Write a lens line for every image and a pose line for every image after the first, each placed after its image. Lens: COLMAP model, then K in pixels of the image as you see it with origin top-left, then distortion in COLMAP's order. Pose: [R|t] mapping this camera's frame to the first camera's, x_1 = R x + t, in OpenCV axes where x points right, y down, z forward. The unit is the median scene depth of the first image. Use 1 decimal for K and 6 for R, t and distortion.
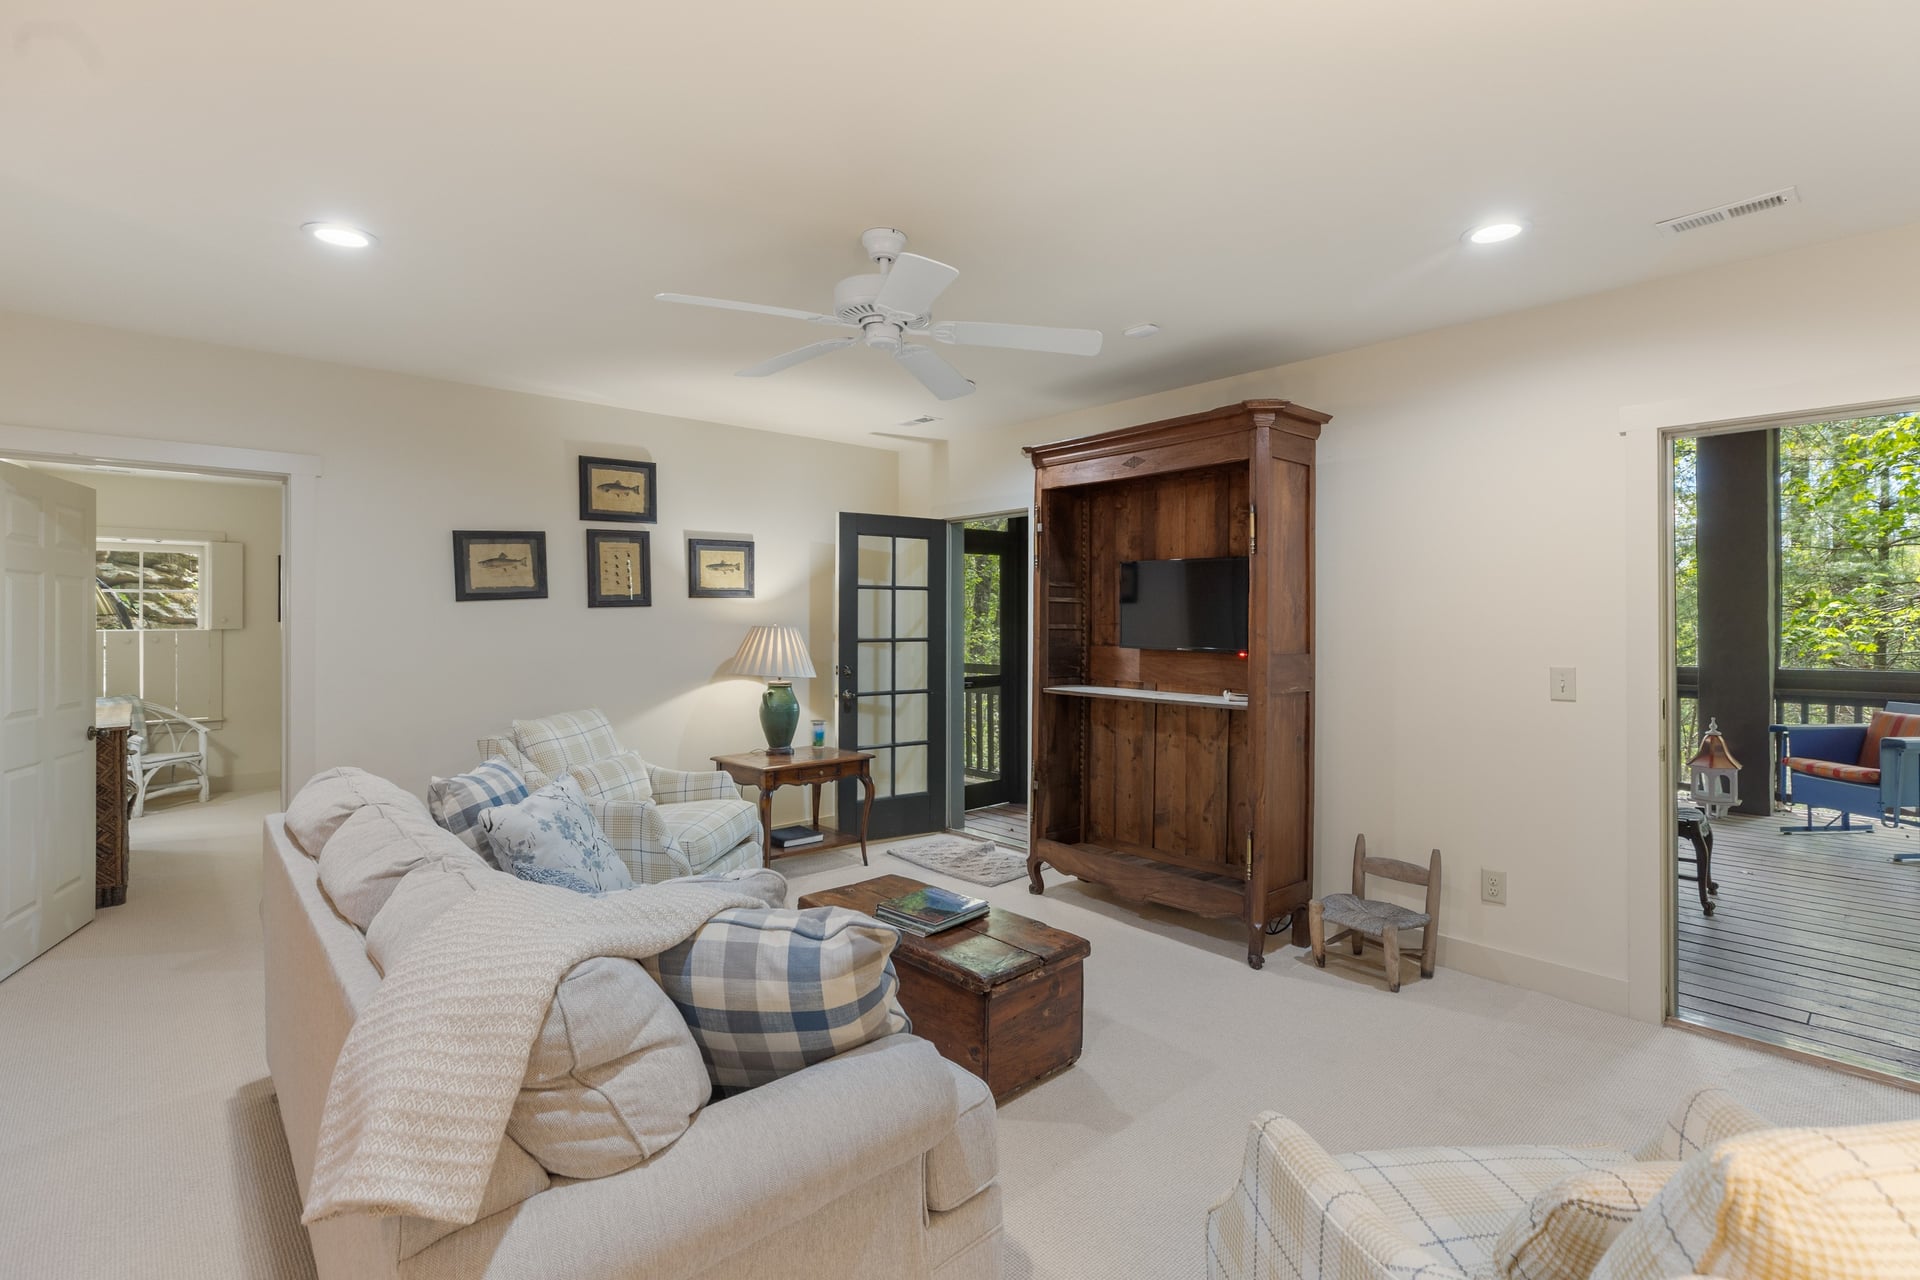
lens RADIAL K [[889.6, 0, 960.0], [0, 889.6, 640.0], [0, 0, 1]] dist [0.000449, 0.000021]
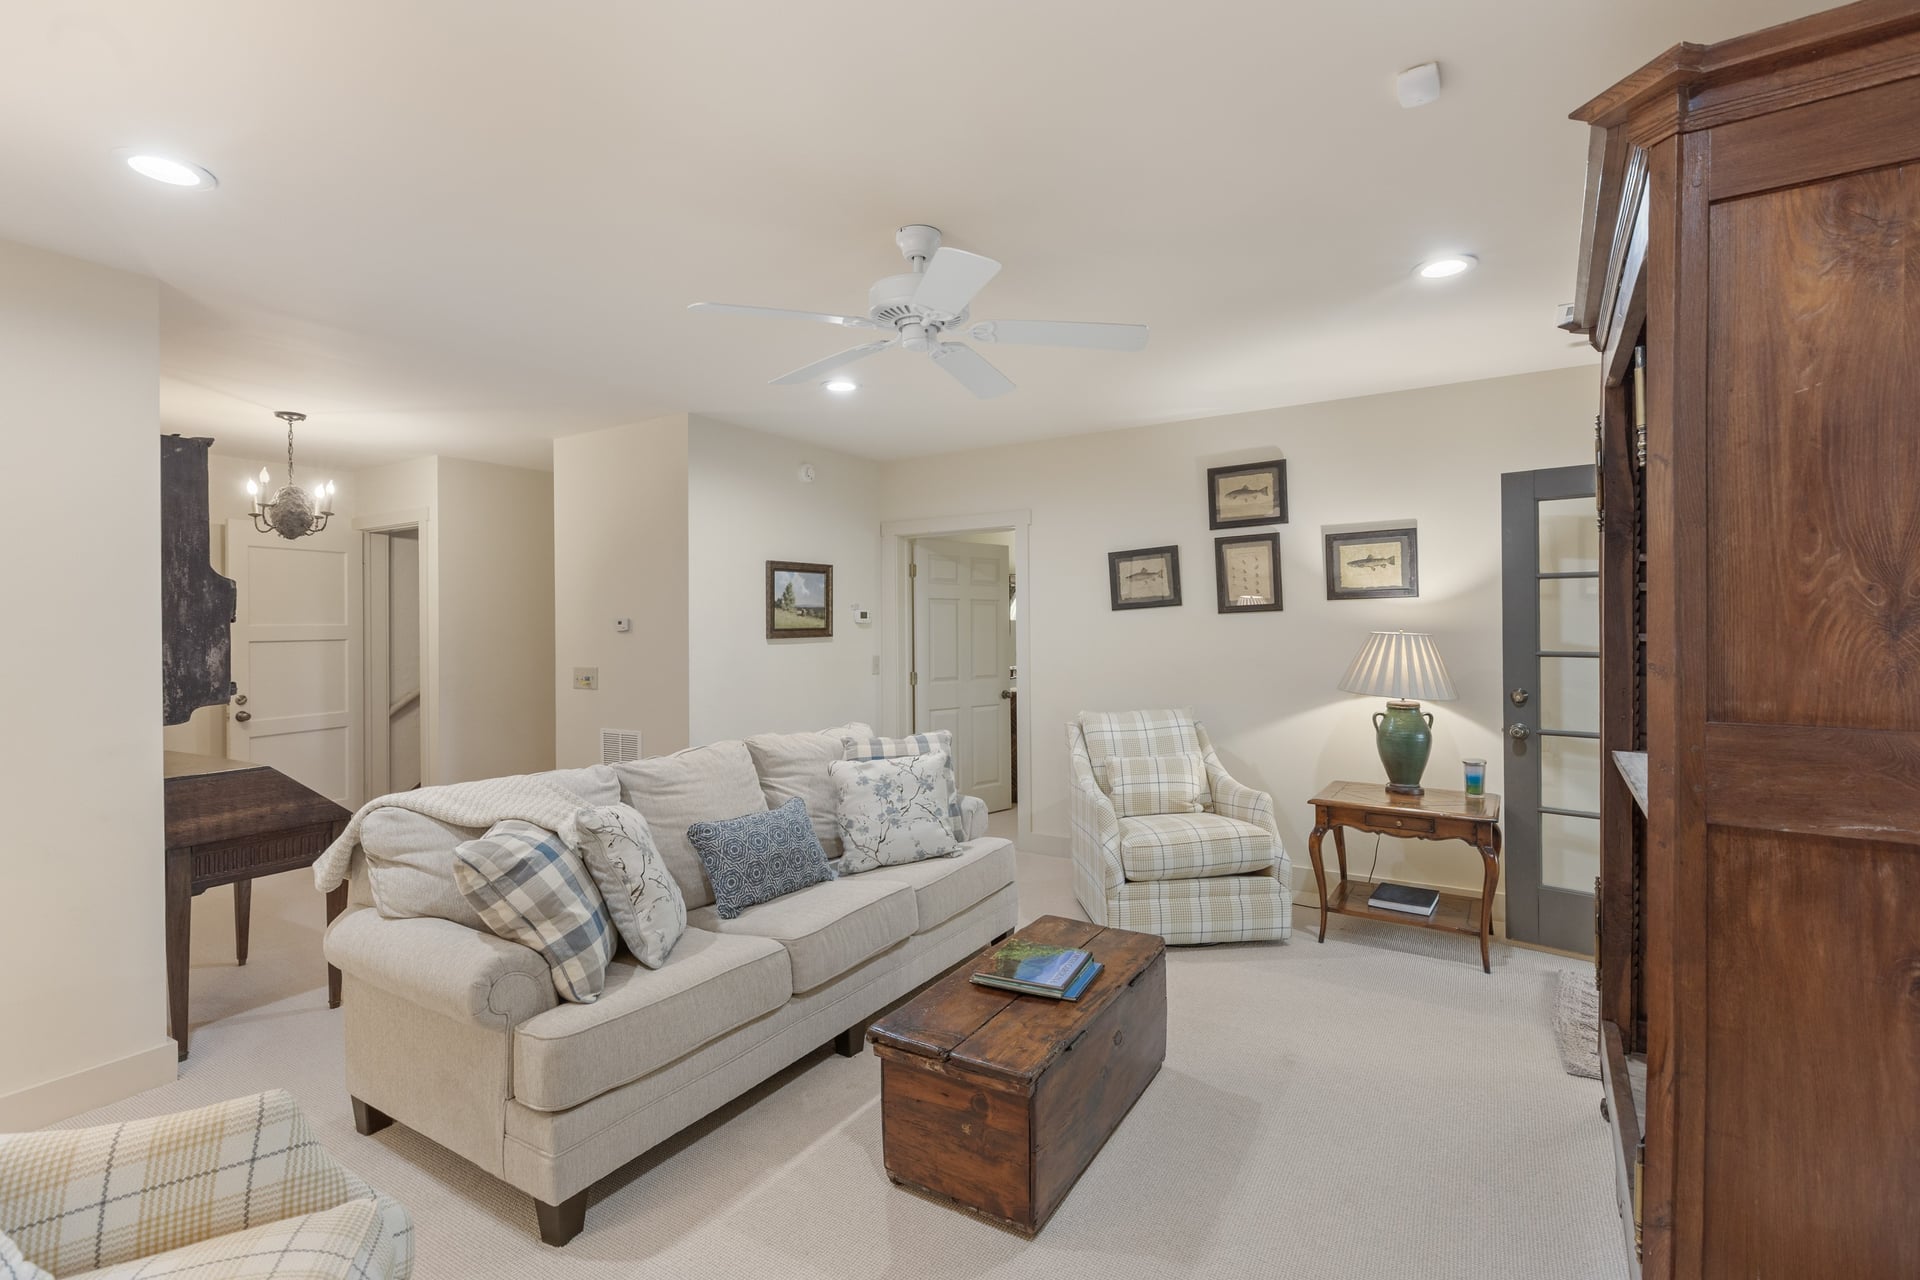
lens RADIAL K [[889.6, 0, 960.0], [0, 889.6, 640.0], [0, 0, 1]] dist [0.000449, 0.000021]
pose [[0.263604, 0.008922, -0.964590, 0.477262], [-0.019285, 0.999806, 0.003978, -0.004049], [0.964438, 0.017553, 0.263725, 0.421615]]
